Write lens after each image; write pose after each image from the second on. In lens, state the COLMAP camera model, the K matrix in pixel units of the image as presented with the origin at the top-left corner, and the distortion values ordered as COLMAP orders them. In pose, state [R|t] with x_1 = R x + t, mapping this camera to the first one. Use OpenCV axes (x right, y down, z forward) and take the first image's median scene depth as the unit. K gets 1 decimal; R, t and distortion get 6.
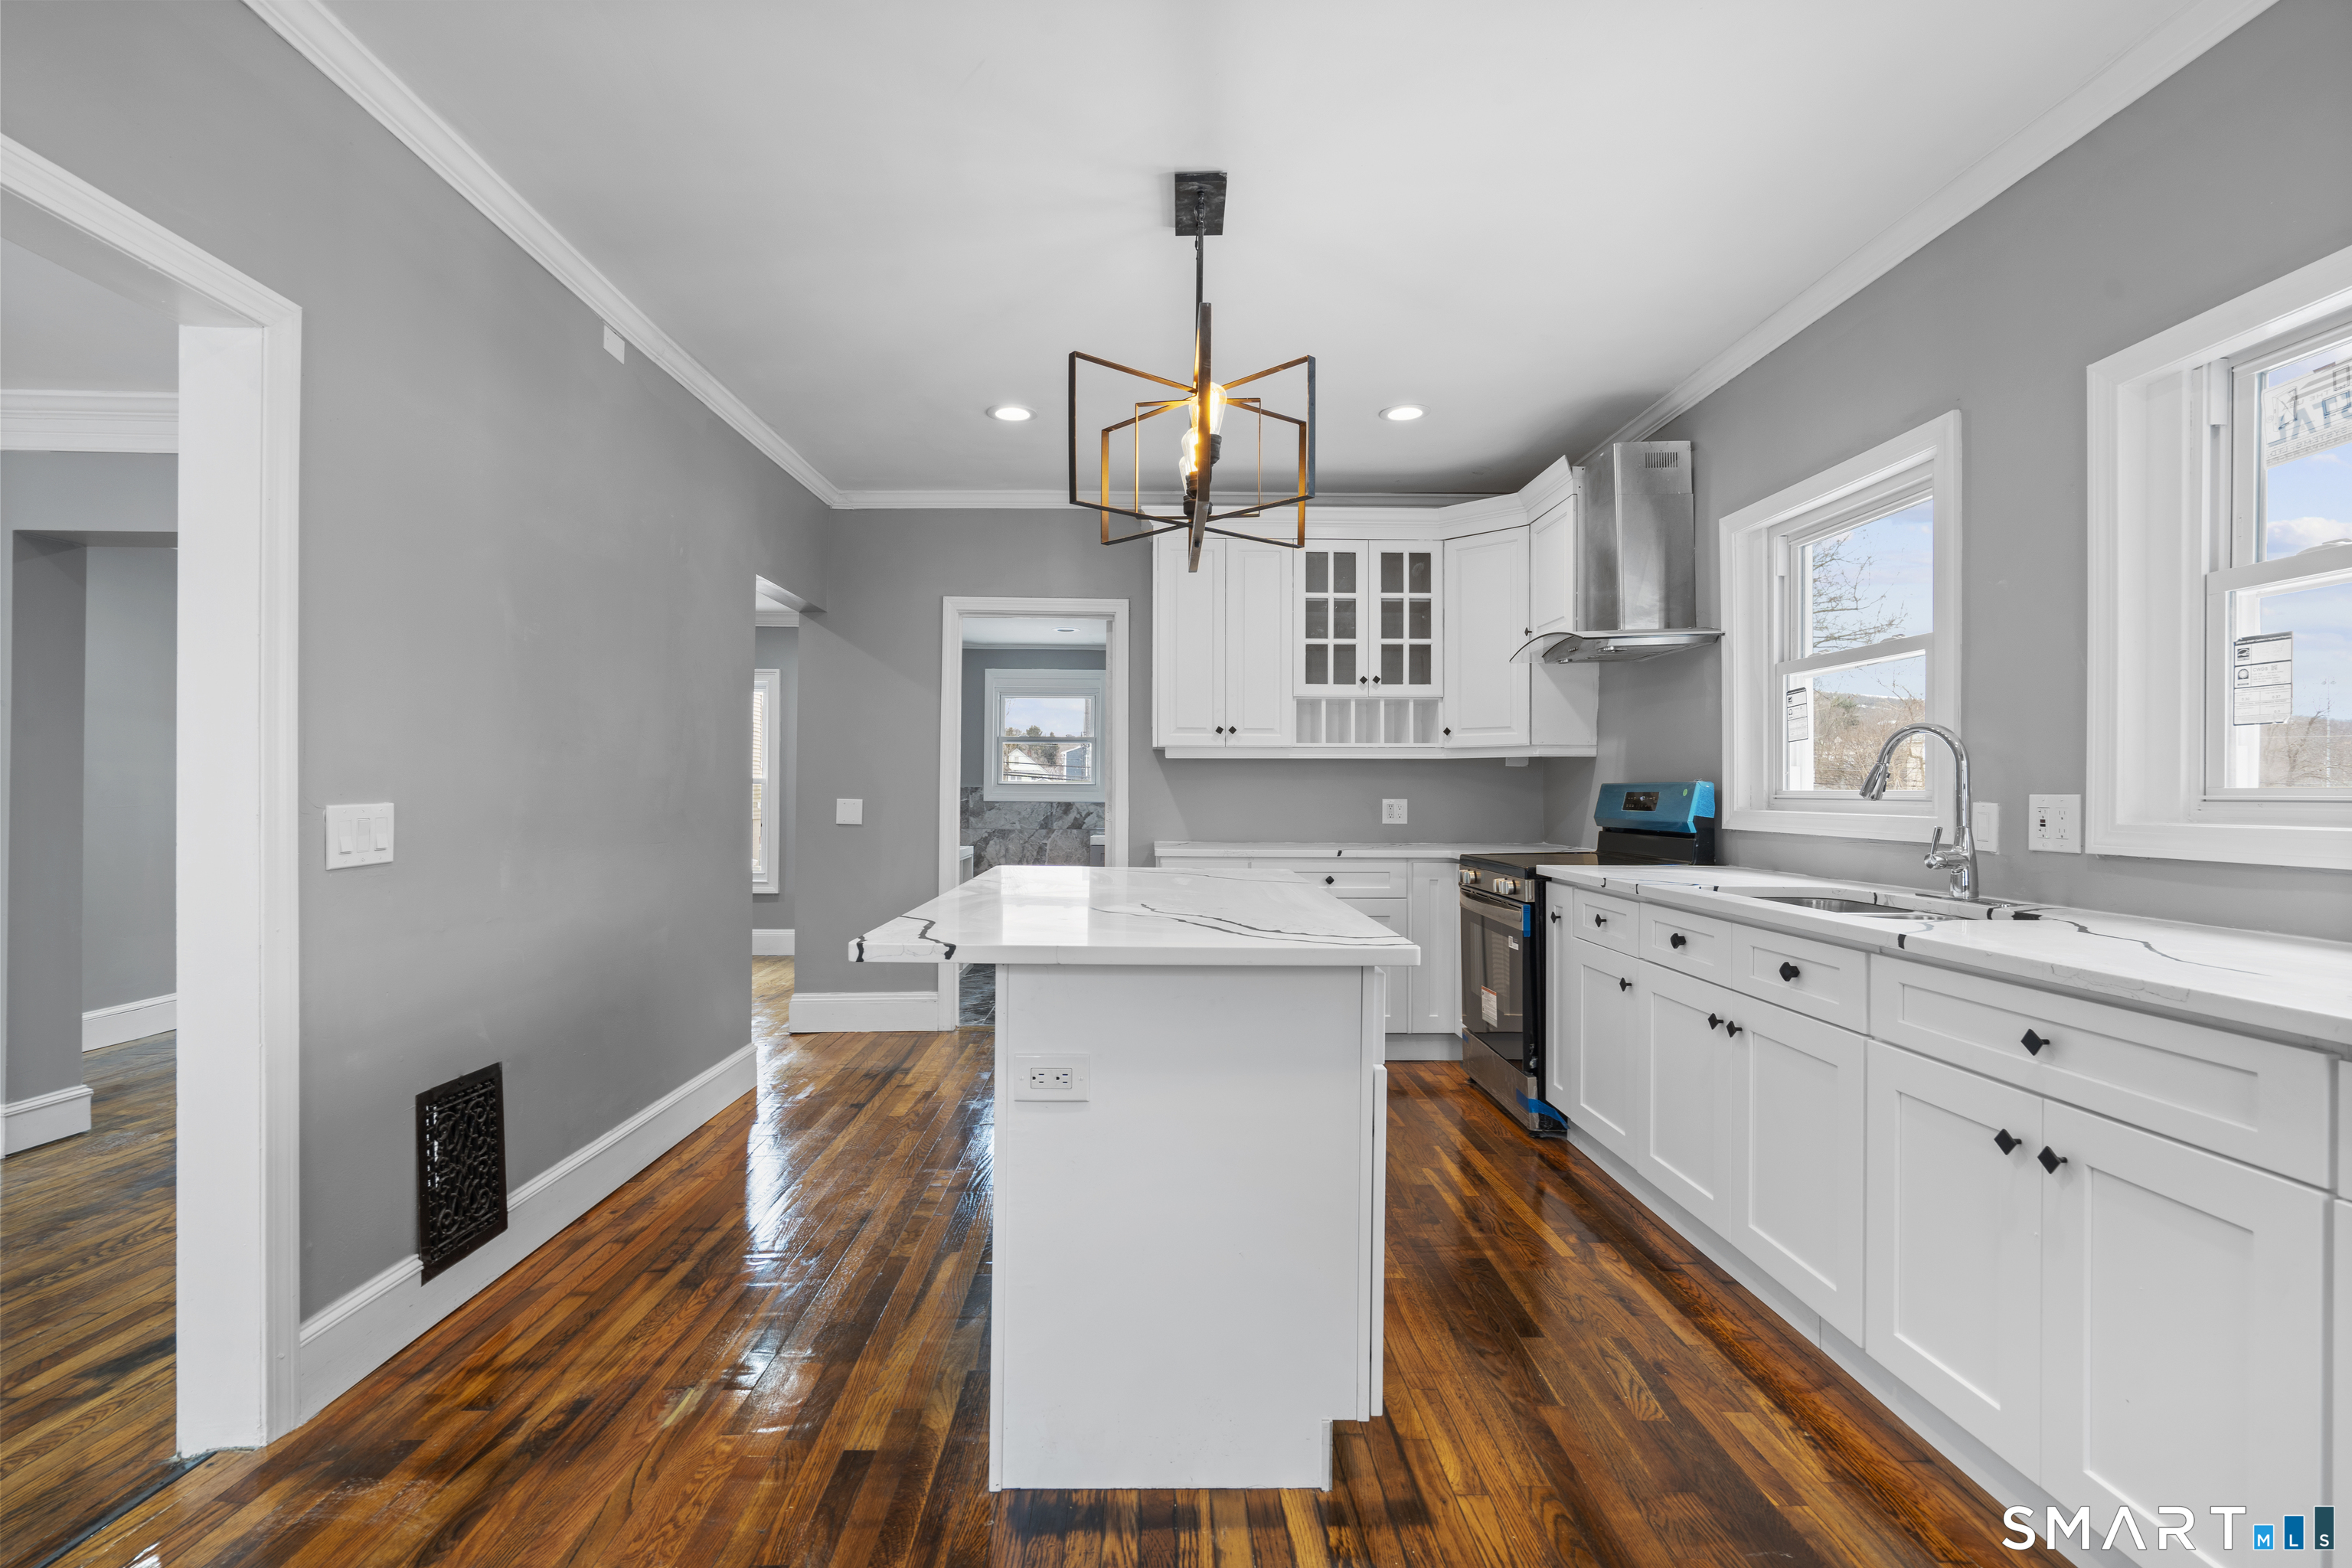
lens RADIAL K [[1052.1, 0, 1173.8], [0, 1052.1, 791.8], [0, 0, 1]] dist [-0.007031, 0.003695]
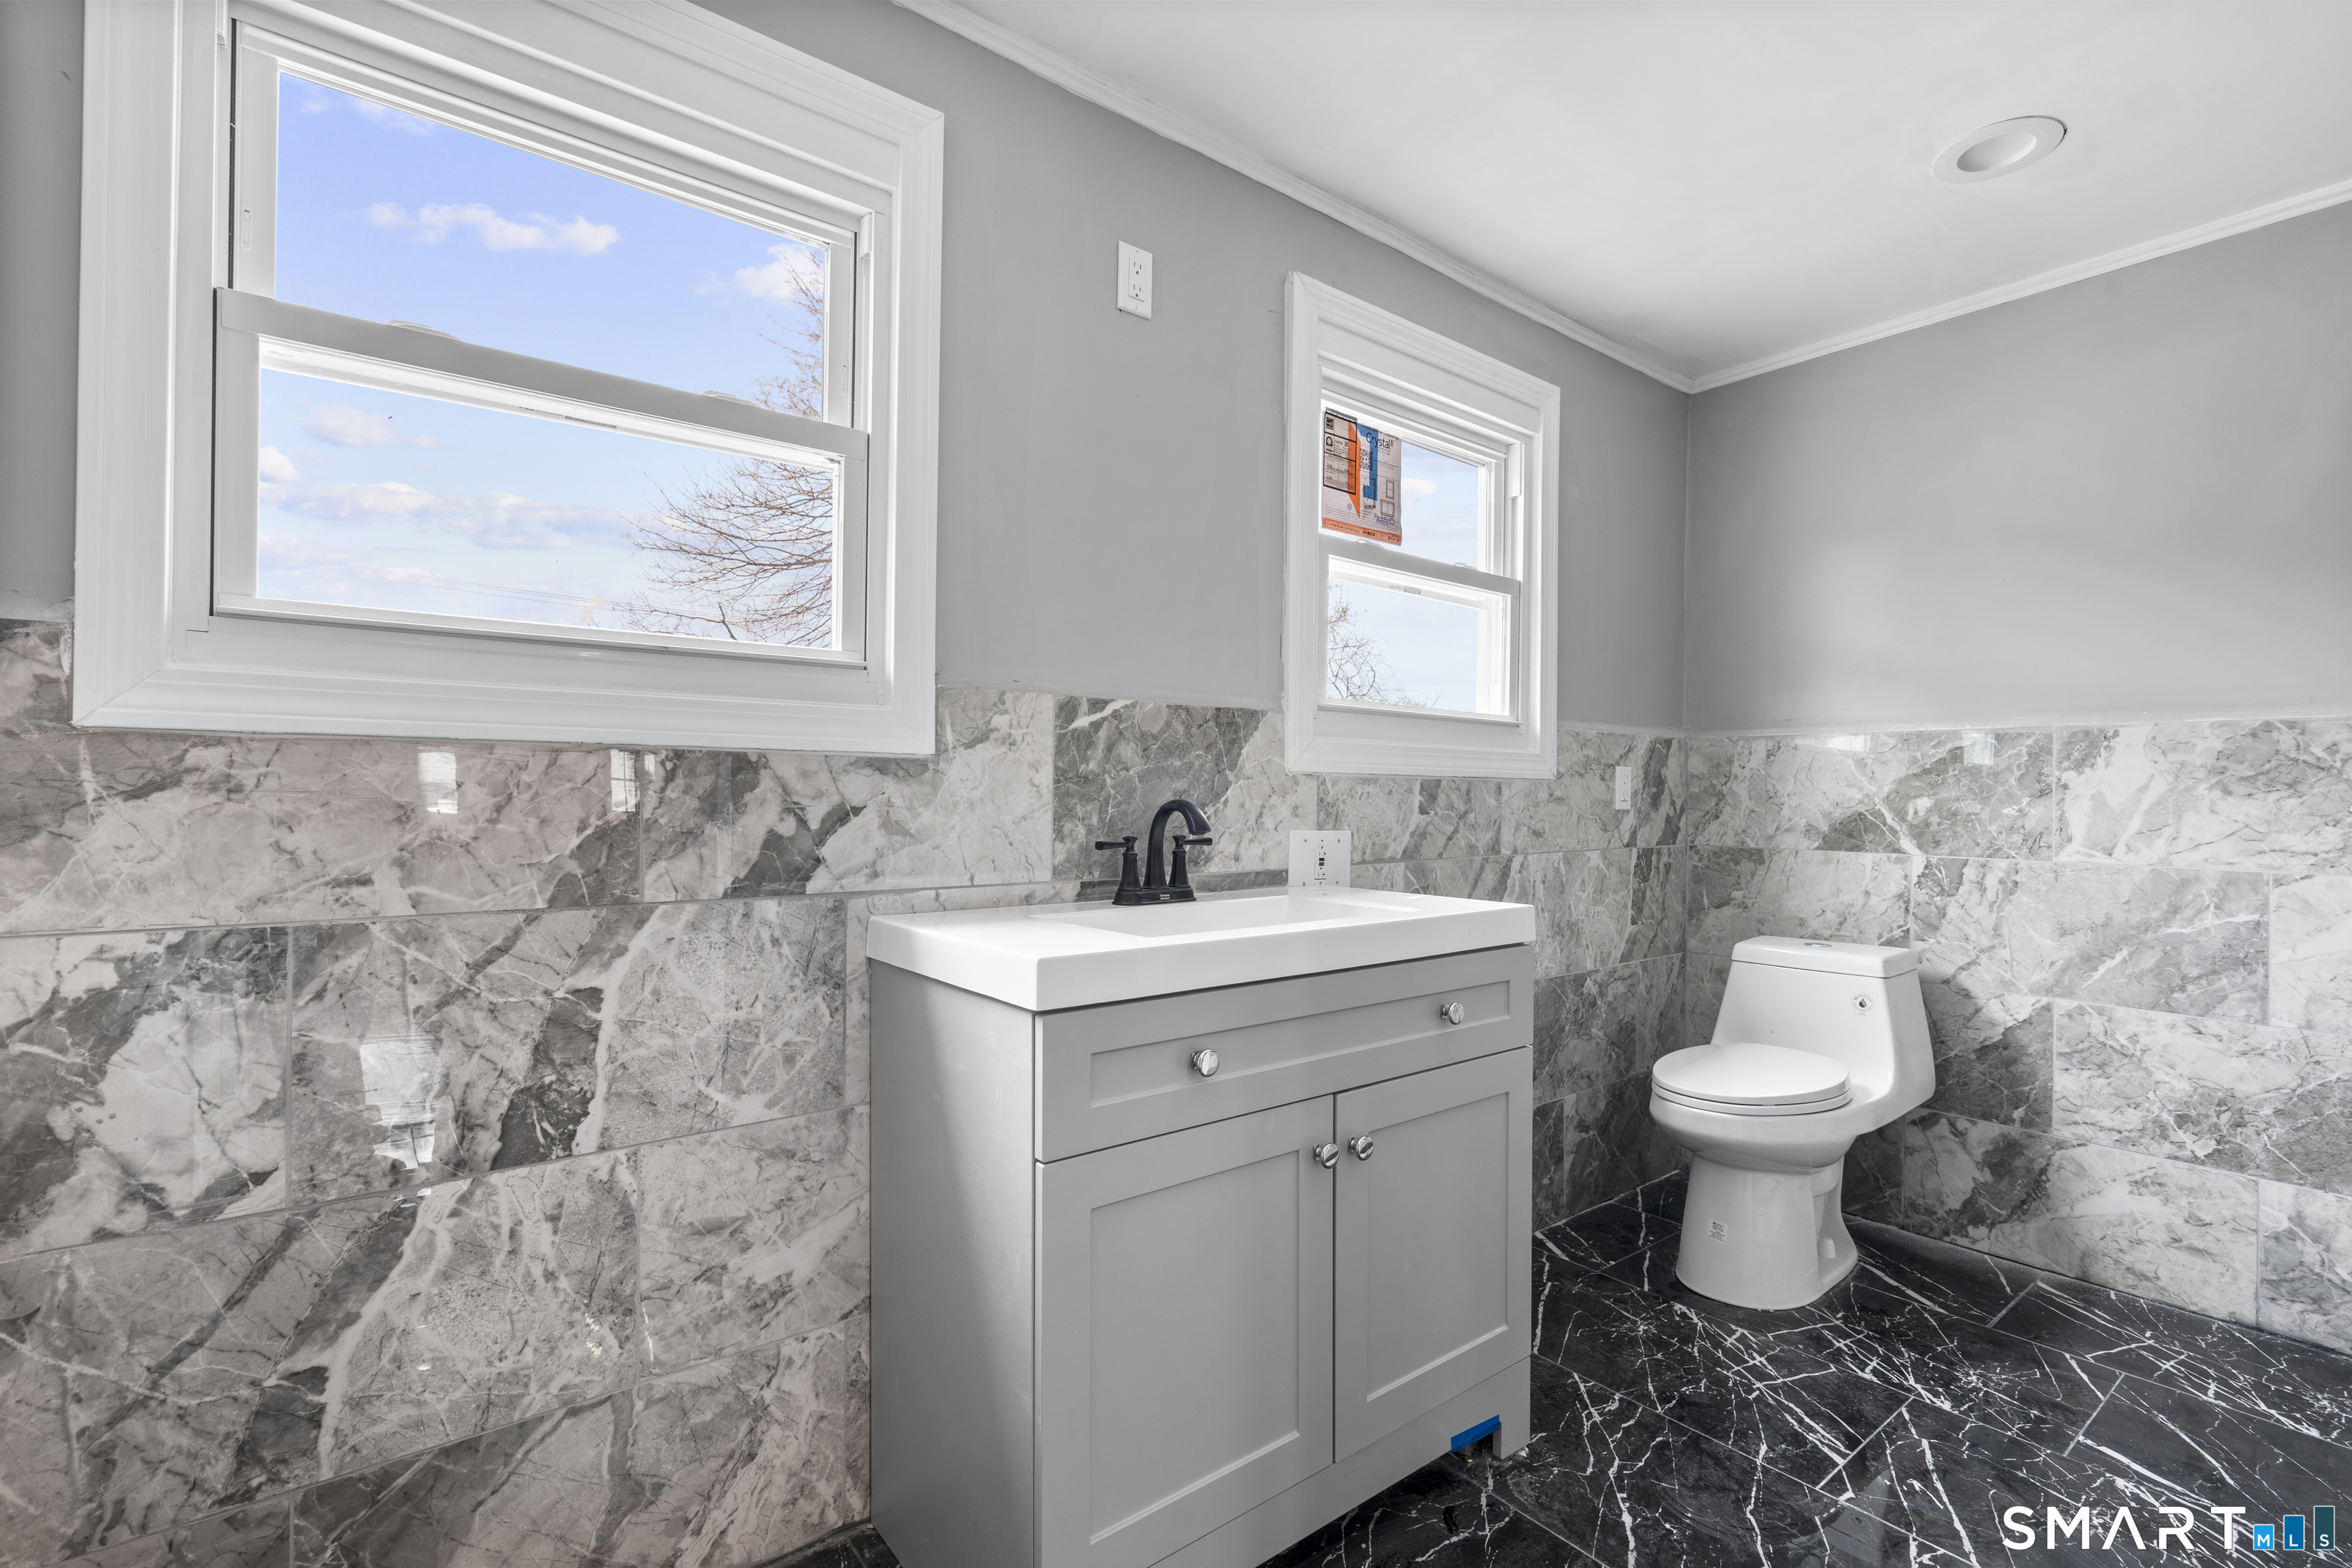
lens RADIAL K [[1052.1, 0, 1177.2], [0, 1052.1, 794.3], [0, 0, 1]] dist [-0.007031, 0.003695]
pose [[0.805462, 0.000282, 0.592648, -0.339283], [-0.003535, 0.999984, 0.004328, 0.037512], [-0.592637, -0.005581, 0.805450, 1.875001]]
